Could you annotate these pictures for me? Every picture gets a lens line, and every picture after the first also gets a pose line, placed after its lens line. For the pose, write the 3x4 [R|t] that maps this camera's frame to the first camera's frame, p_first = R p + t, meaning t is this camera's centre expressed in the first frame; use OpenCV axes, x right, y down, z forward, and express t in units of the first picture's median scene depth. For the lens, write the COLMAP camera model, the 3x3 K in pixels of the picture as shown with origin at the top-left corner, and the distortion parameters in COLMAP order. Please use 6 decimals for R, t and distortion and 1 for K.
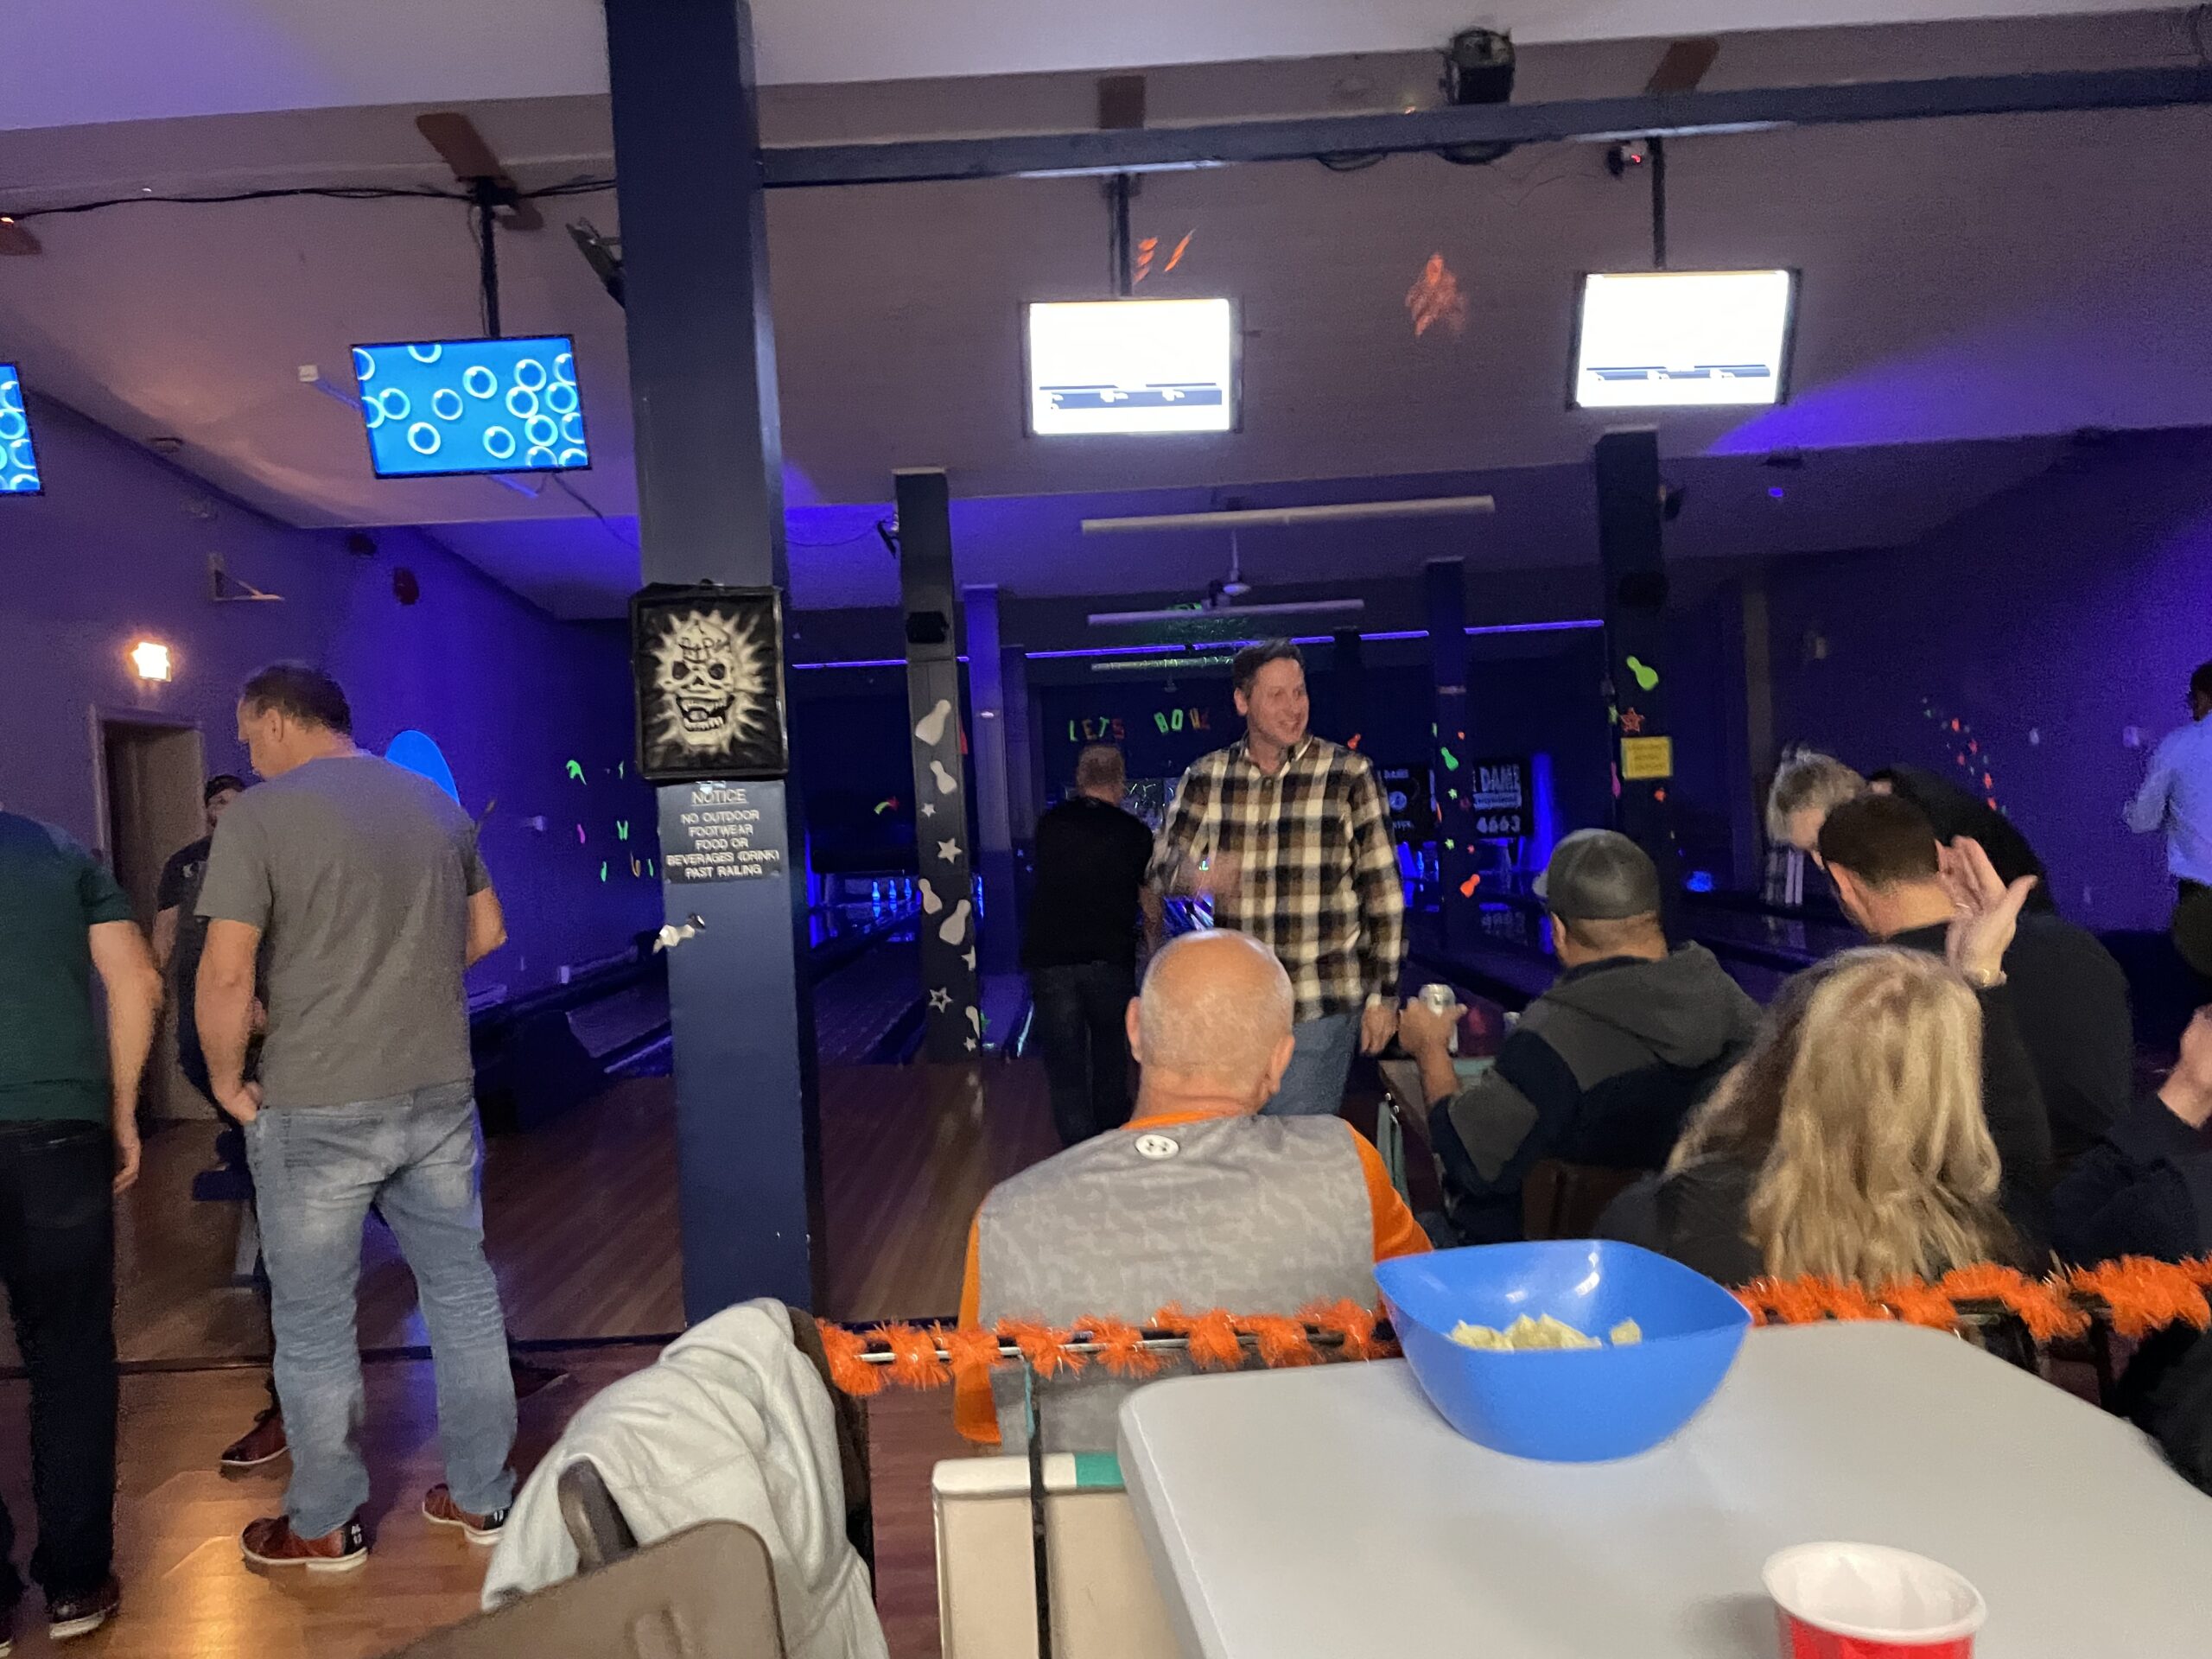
lens RADIAL K [[1660.9, 0, 1085.4], [0, 1660.9, 844.3], [0, 0, 1]] dist [0.095778, -0.124657]
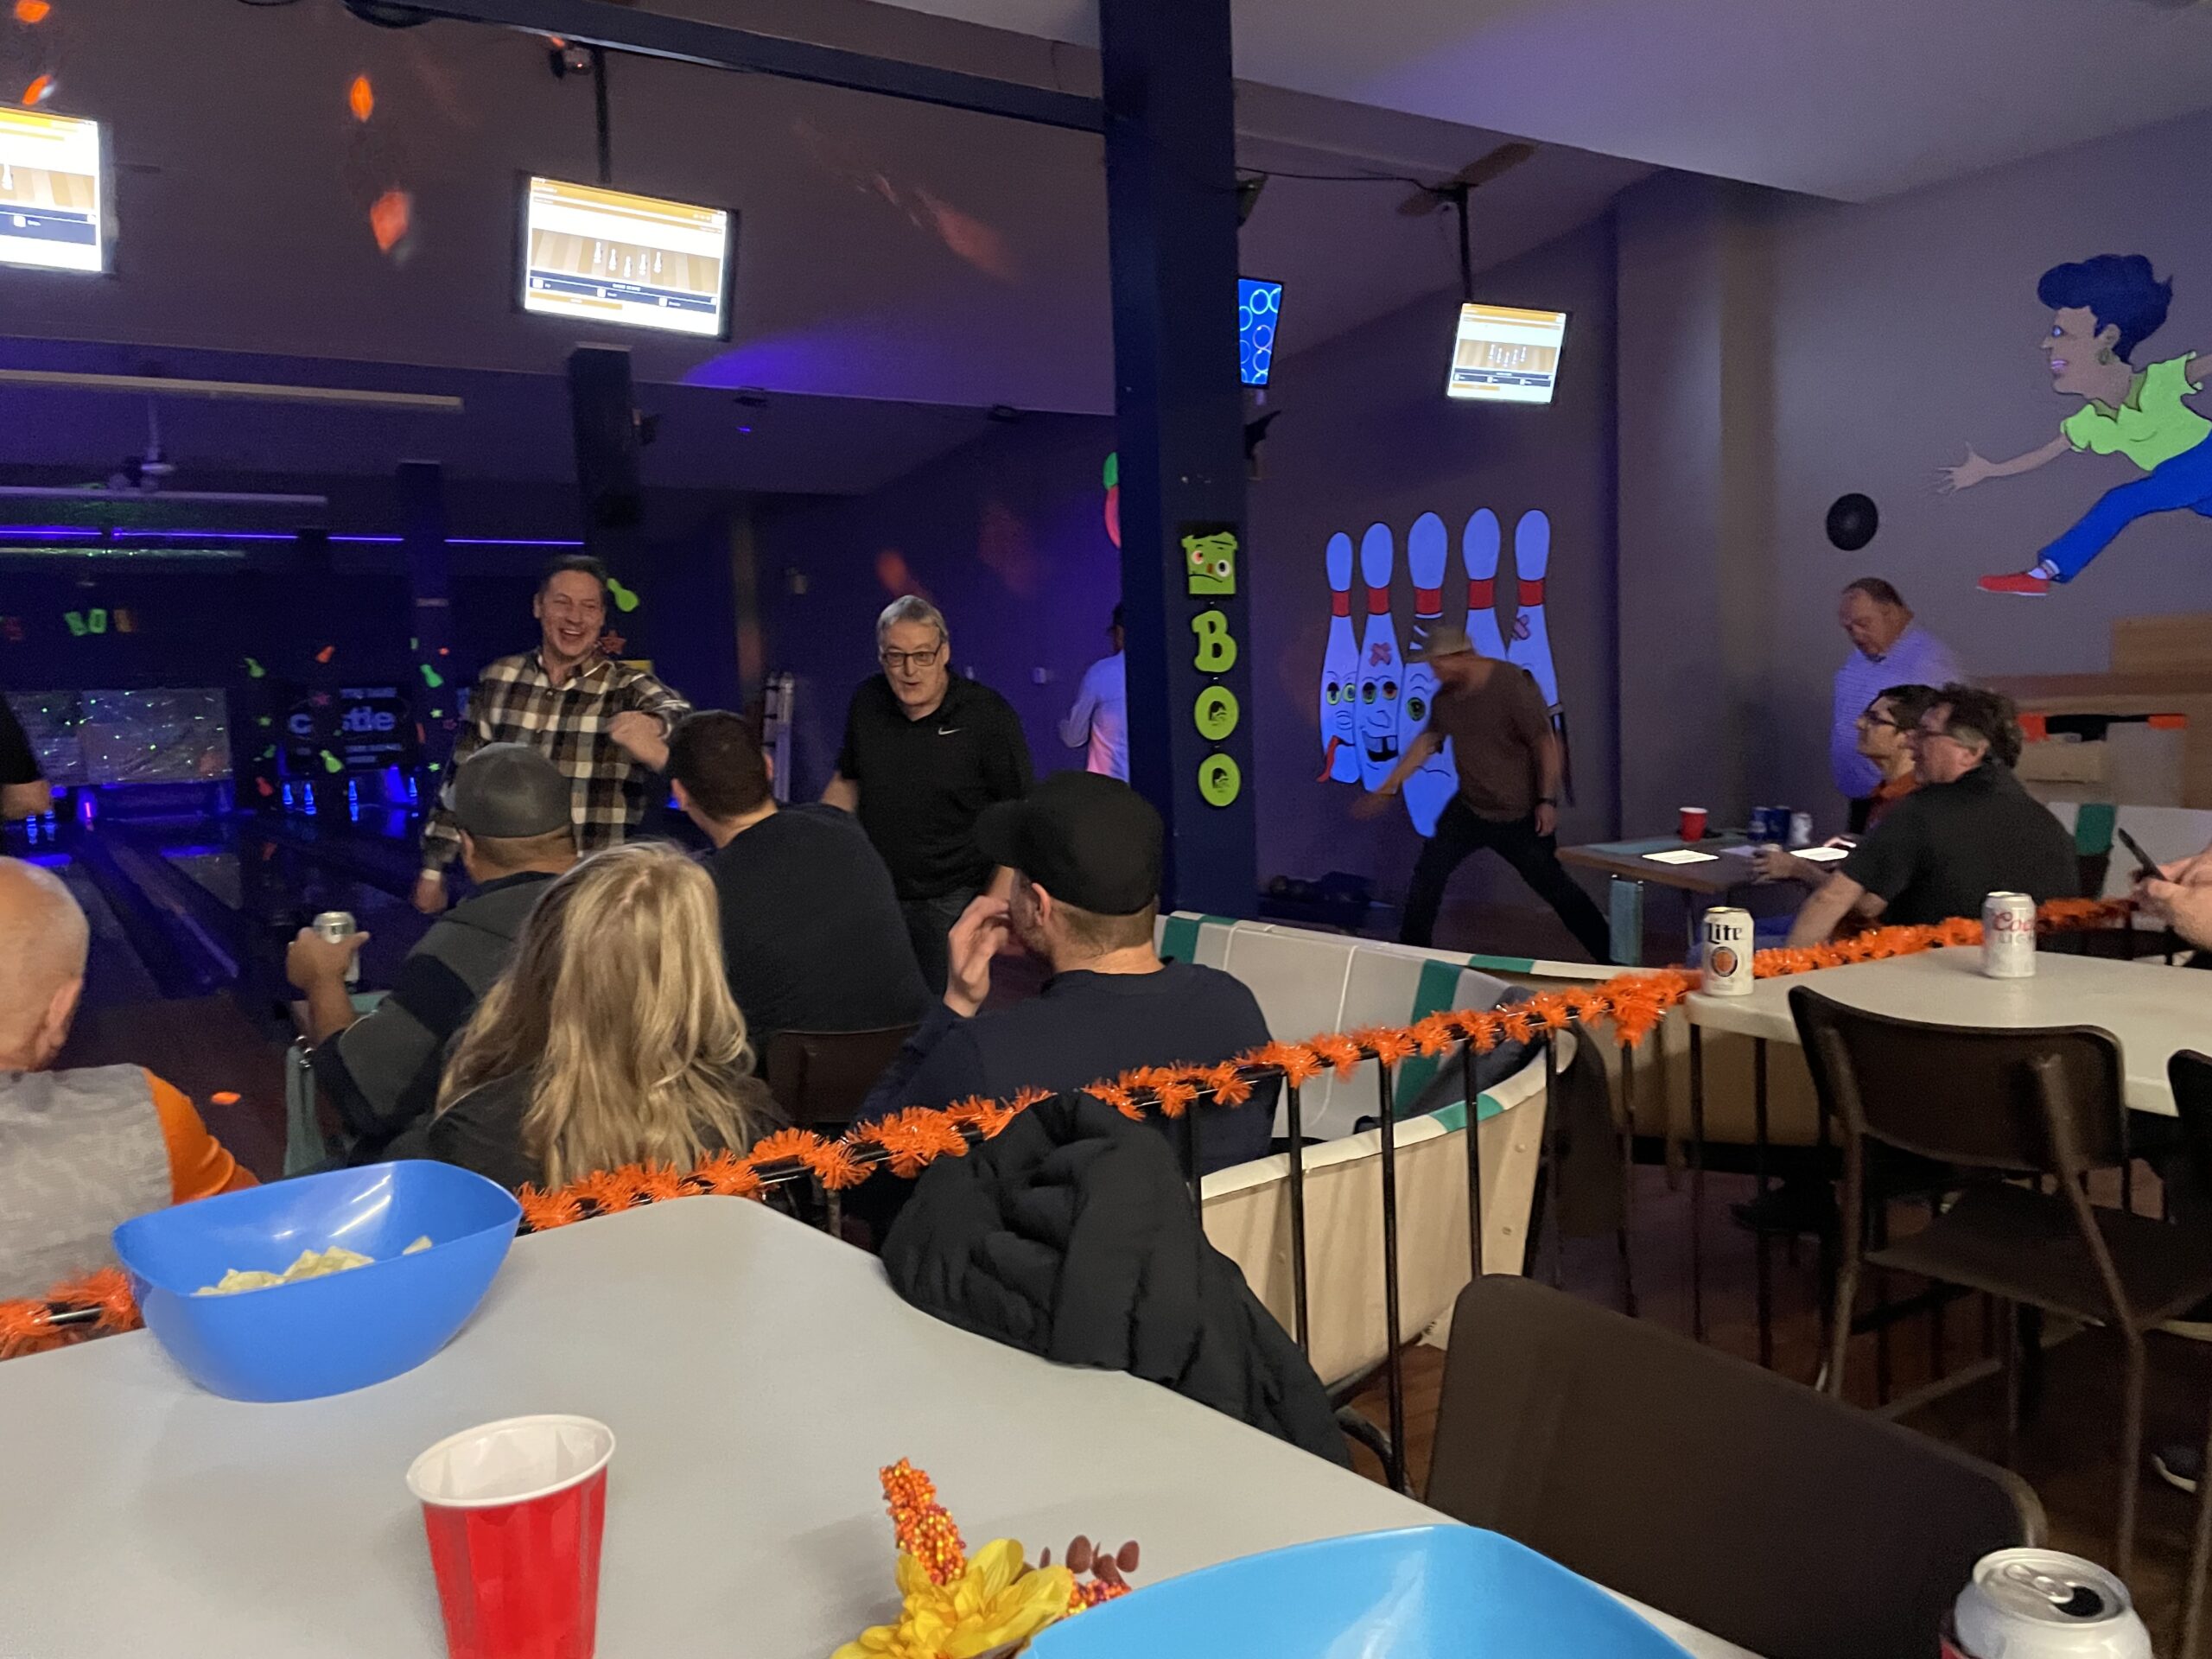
lens RADIAL K [[1660.9, 0, 1122.8], [0, 1660.9, 839.1], [0, 0, 1]] dist [0.095778, -0.124657]
pose [[0.830069, -0.027322, 0.556991, 0.035247], [0.004040, 0.999067, 0.042986, 0.003399], [-0.557646, -0.033431, 0.829406, -0.008896]]
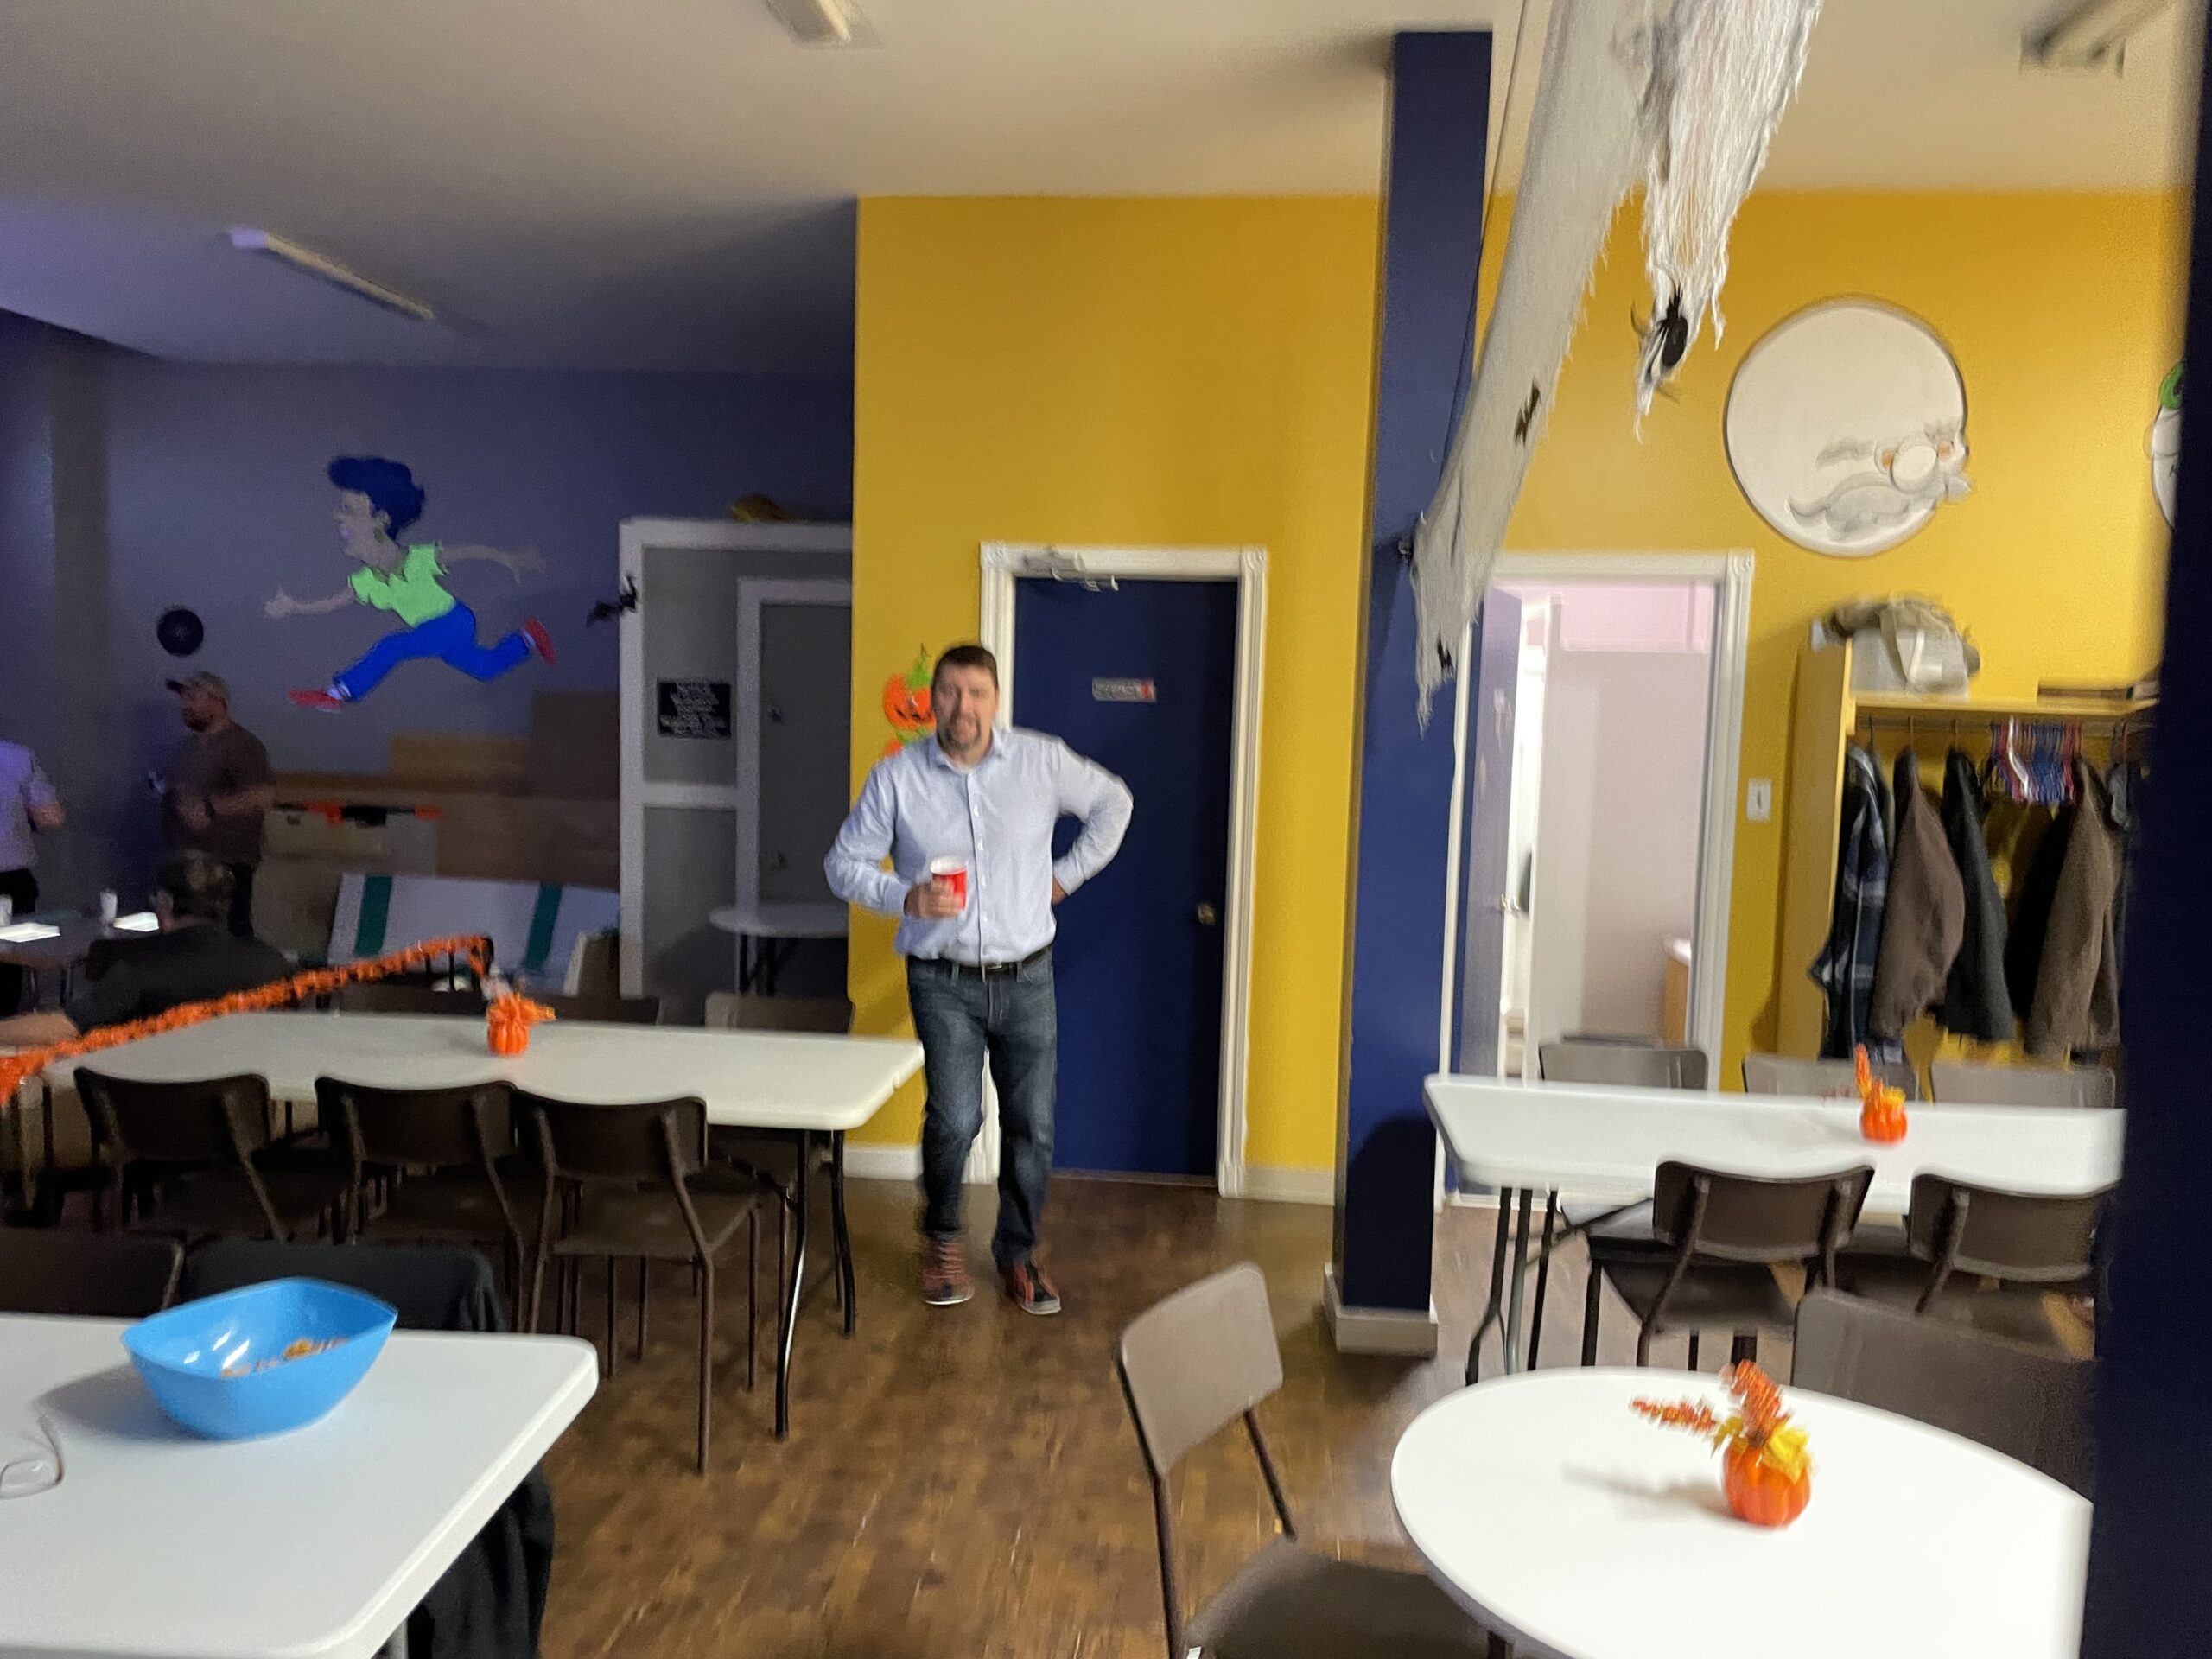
lens RADIAL K [[1660.9, 0, 1105.0], [0, 1660.9, 845.6], [0, 0, 1]] dist [0.095778, -0.124657]
pose [[0.084190, -0.028589, 0.996040, -0.274381], [-0.011802, 0.999490, 0.029685, -0.058157], [-0.996380, -0.014254, 0.083809, -0.237218]]
